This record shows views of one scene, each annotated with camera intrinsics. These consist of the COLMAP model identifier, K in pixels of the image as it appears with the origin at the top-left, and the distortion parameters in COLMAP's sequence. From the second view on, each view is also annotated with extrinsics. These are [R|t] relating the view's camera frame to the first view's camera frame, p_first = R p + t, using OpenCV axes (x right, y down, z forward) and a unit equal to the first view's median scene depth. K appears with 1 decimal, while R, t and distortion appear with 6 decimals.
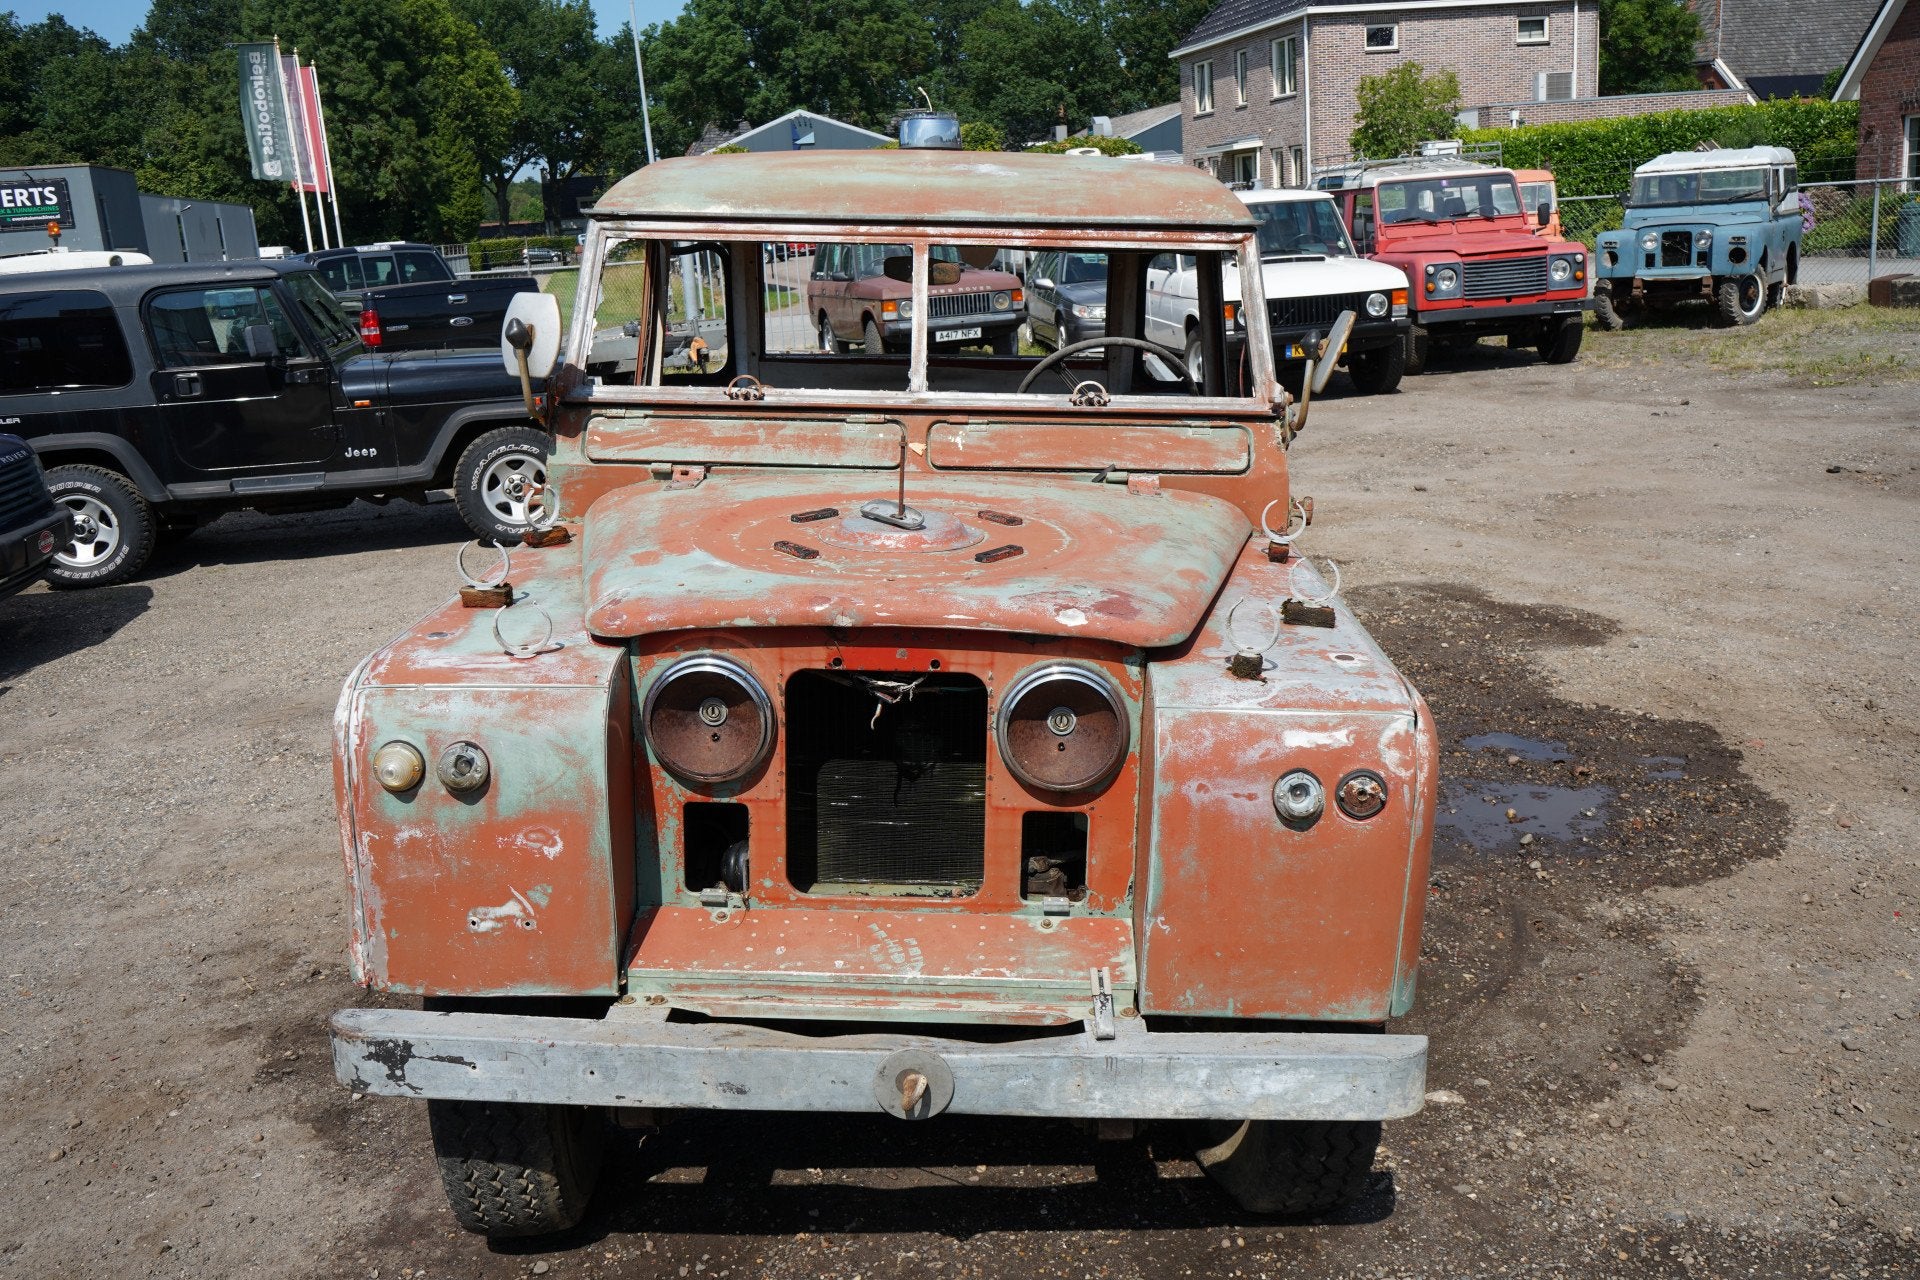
lens RADIAL K [[1716.2, 0, 960.0], [0, 1716.2, 640.0], [0, 0, 1]] dist [-0.005876, 0.013796]
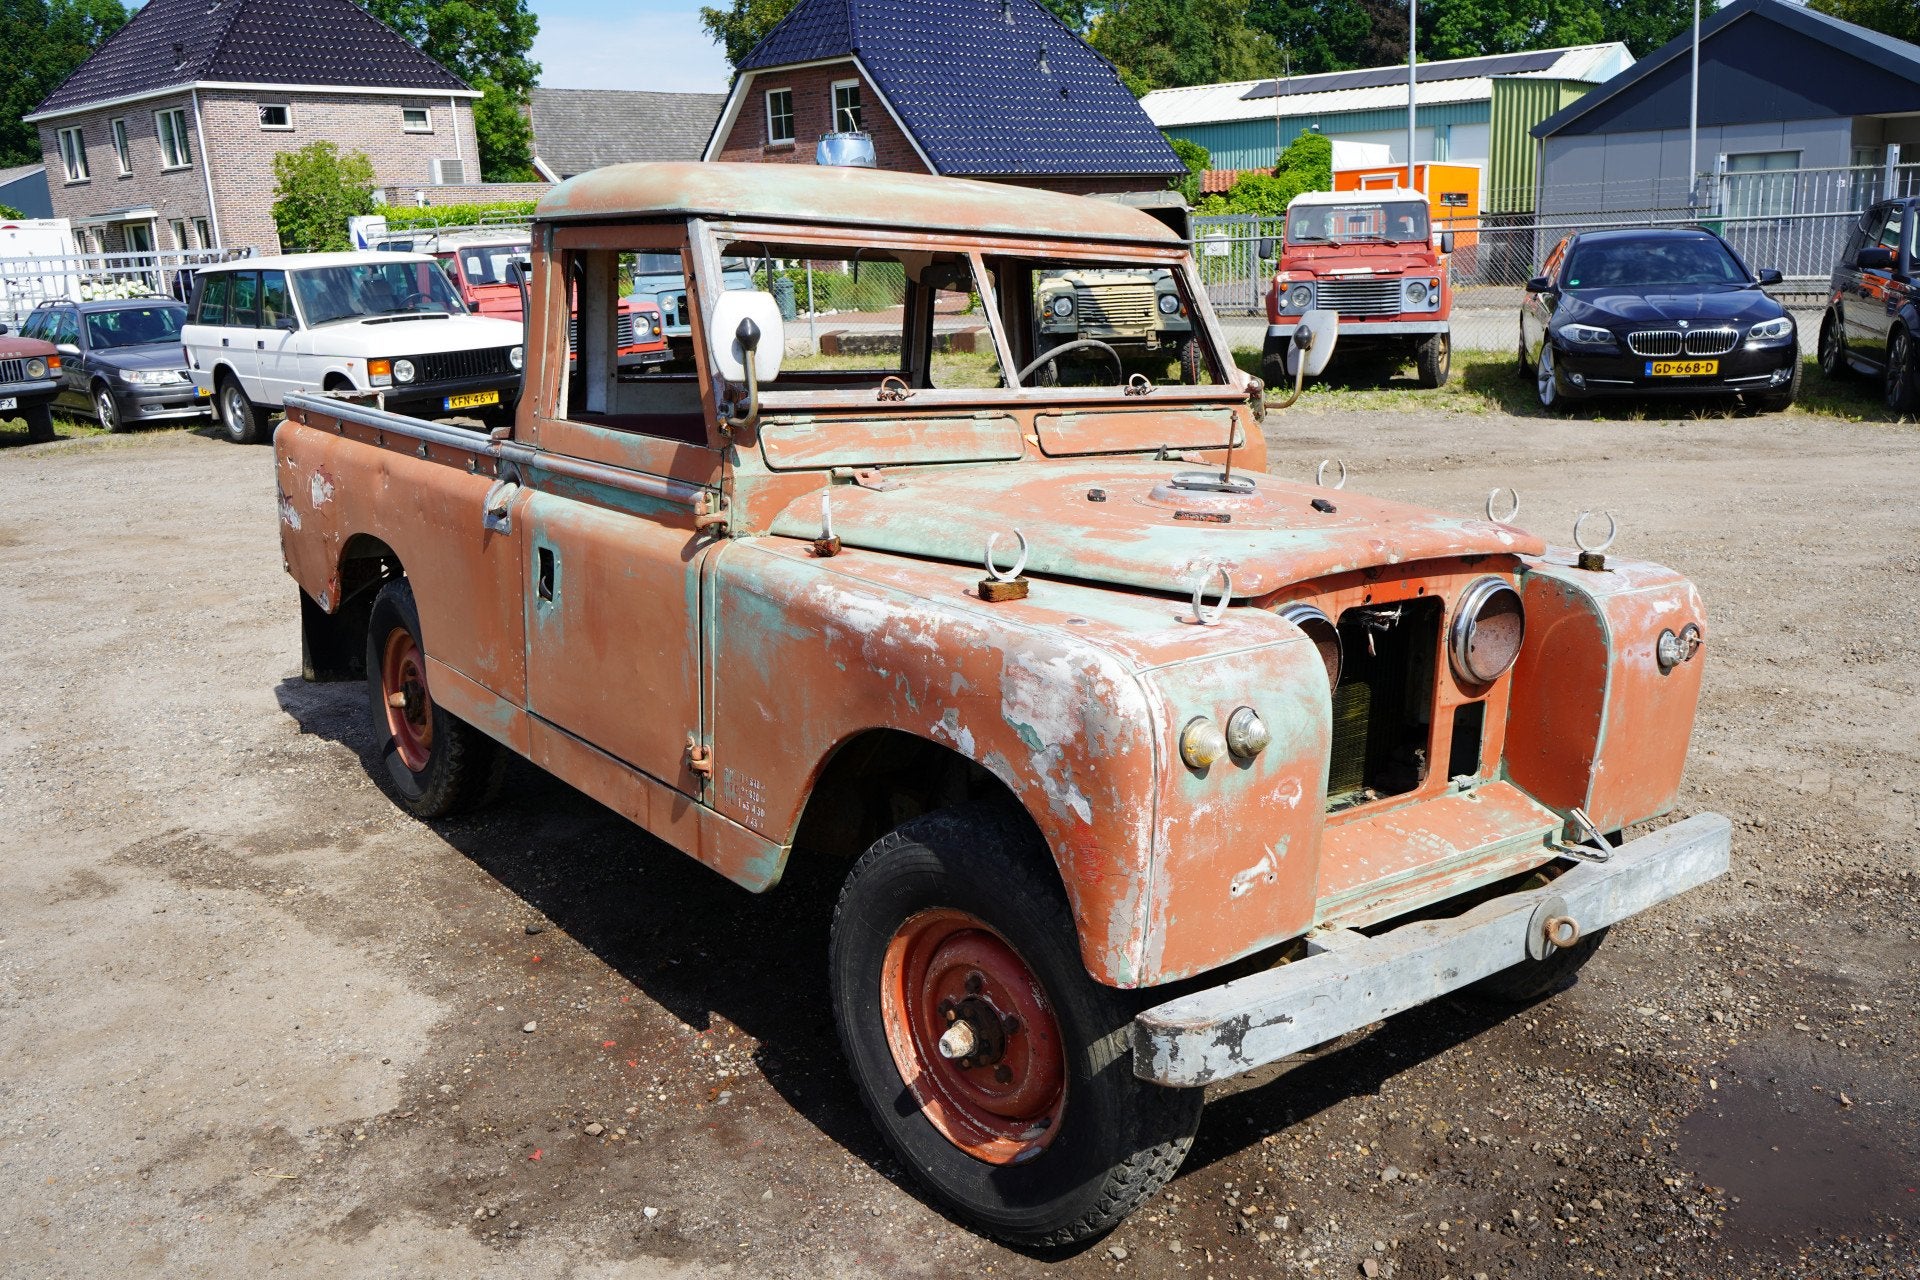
lens RADIAL K [[1564.2, 0, 960.0], [0, 1564.2, 640.0], [0, 0, 1]] dist [-0.012433, 0.003283]
pose [[0.775710, -0.129772, 0.617602, -0.060022], [0.144479, 0.989156, 0.026377, -0.001712], [-0.614328, 0.068770, 0.786048, 0.023049]]
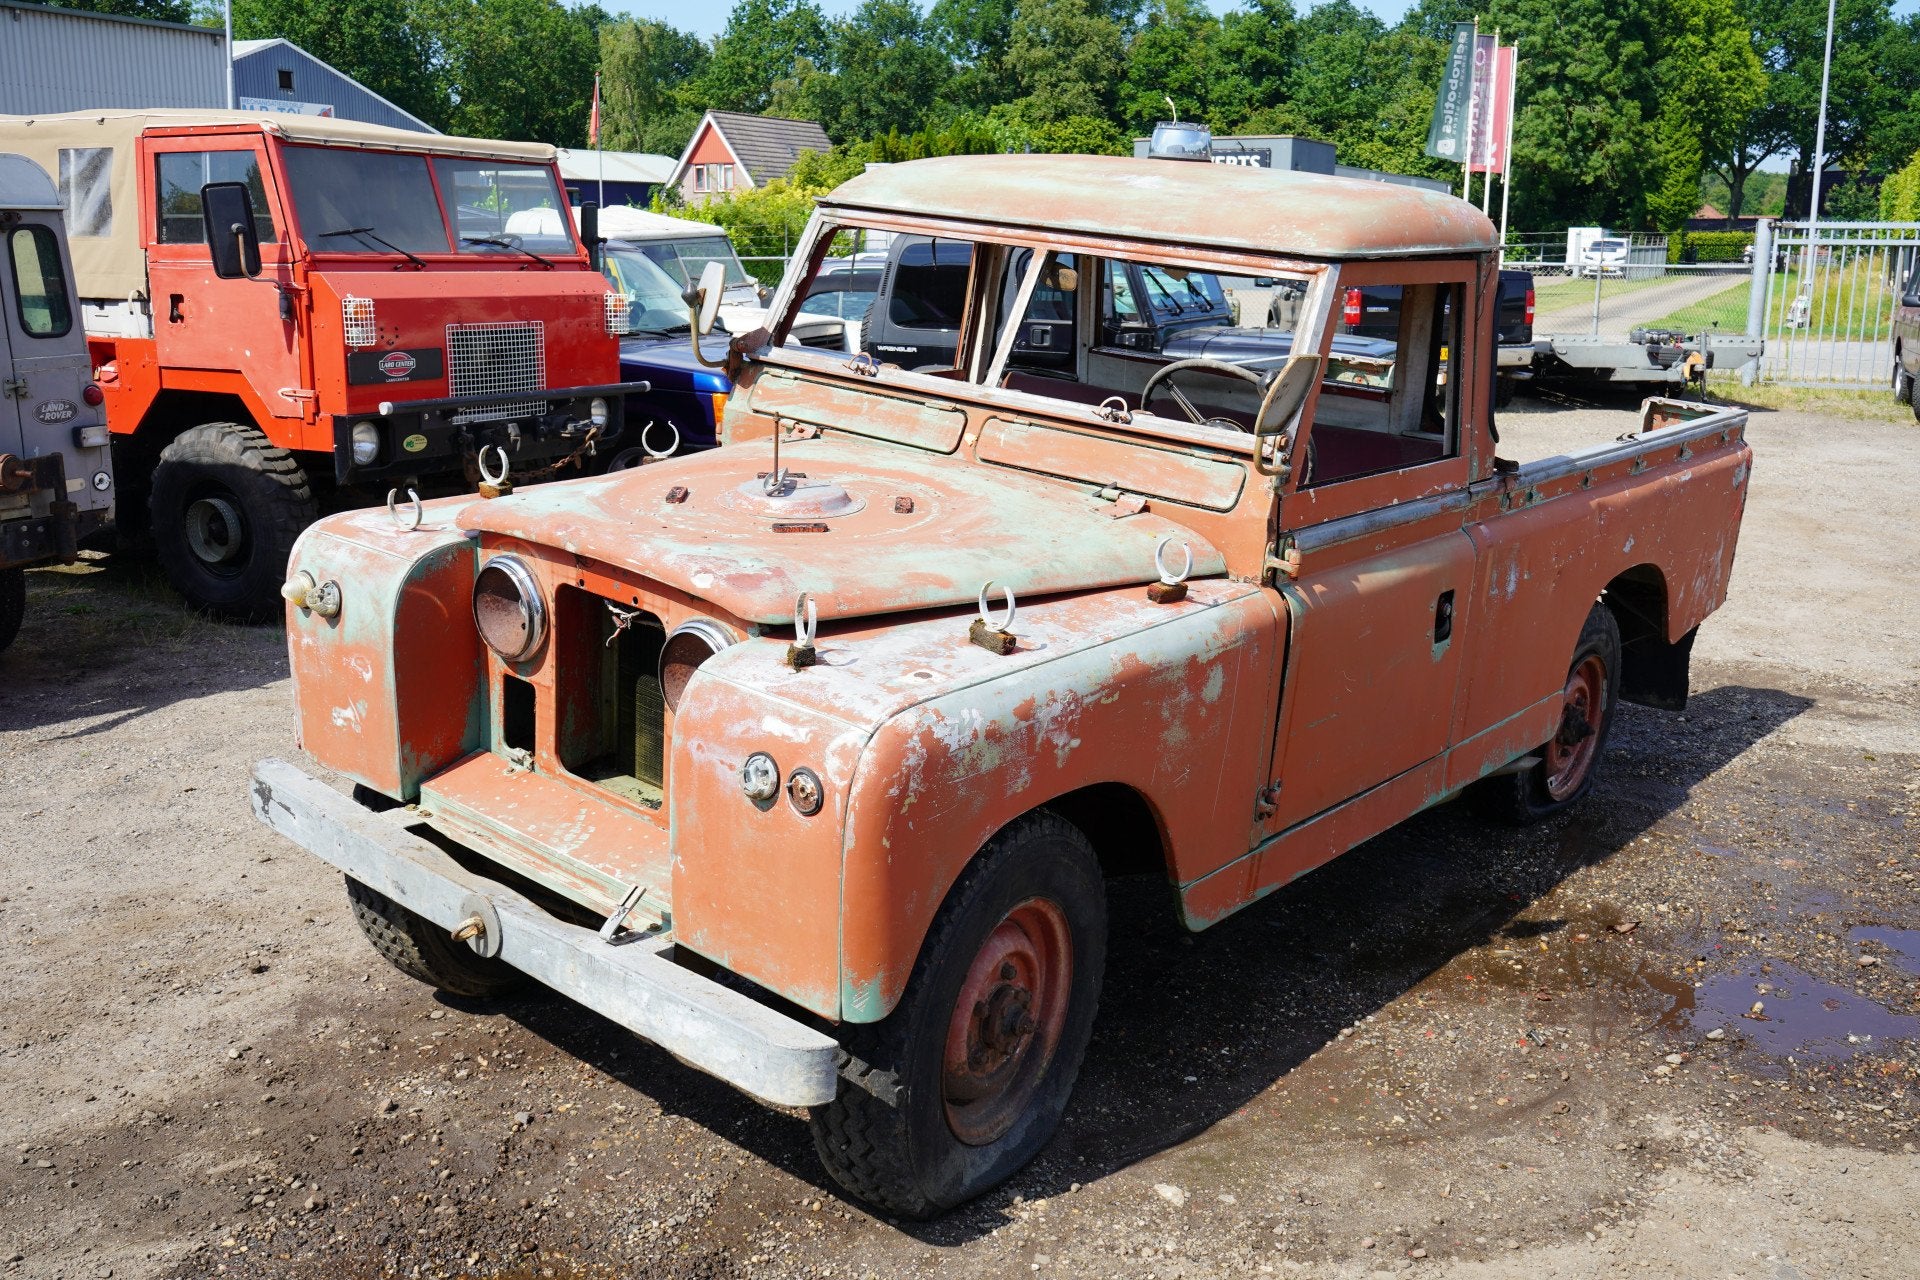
lens RADIAL K [[1761.0, 0, 960.0], [0, 1761.0, 640.0], [0, 0, 1]] dist [-0.000312, 0.009788]
pose [[0.778989, 0.208857, -0.591232, 0.056263], [-0.207030, 0.975689, 0.071894, -0.005905], [0.591874, 0.066398, 0.803291, 0.011346]]
